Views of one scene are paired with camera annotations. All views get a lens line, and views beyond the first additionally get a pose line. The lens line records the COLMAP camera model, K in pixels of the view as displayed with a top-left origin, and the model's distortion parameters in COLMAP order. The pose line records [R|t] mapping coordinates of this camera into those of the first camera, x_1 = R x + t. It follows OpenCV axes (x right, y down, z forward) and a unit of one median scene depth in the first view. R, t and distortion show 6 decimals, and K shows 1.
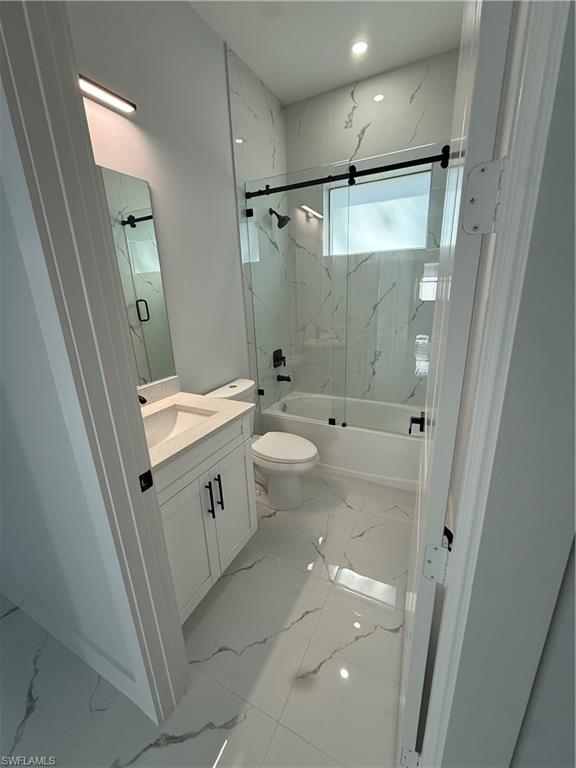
lens RADIAL K [[303.6, 0, 287.3], [0, 303.6, 379.2], [0, 0, 1]] dist [-0.004376, 0.000550]
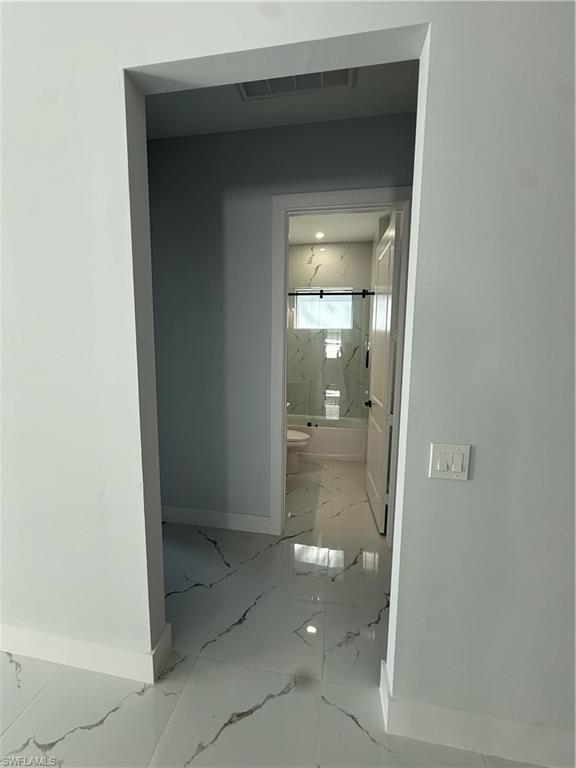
lens RADIAL K [[303.6, 0, 288.6], [0, 303.6, 385.9], [0, 0, 1]] dist [-0.004376, 0.000550]
pose [[0.950965, 0.004550, 0.309265, -0.494423], [0.043909, 0.987779, -0.149549, 0.180041], [-0.306166, 0.155795, 0.939143, -0.589899]]
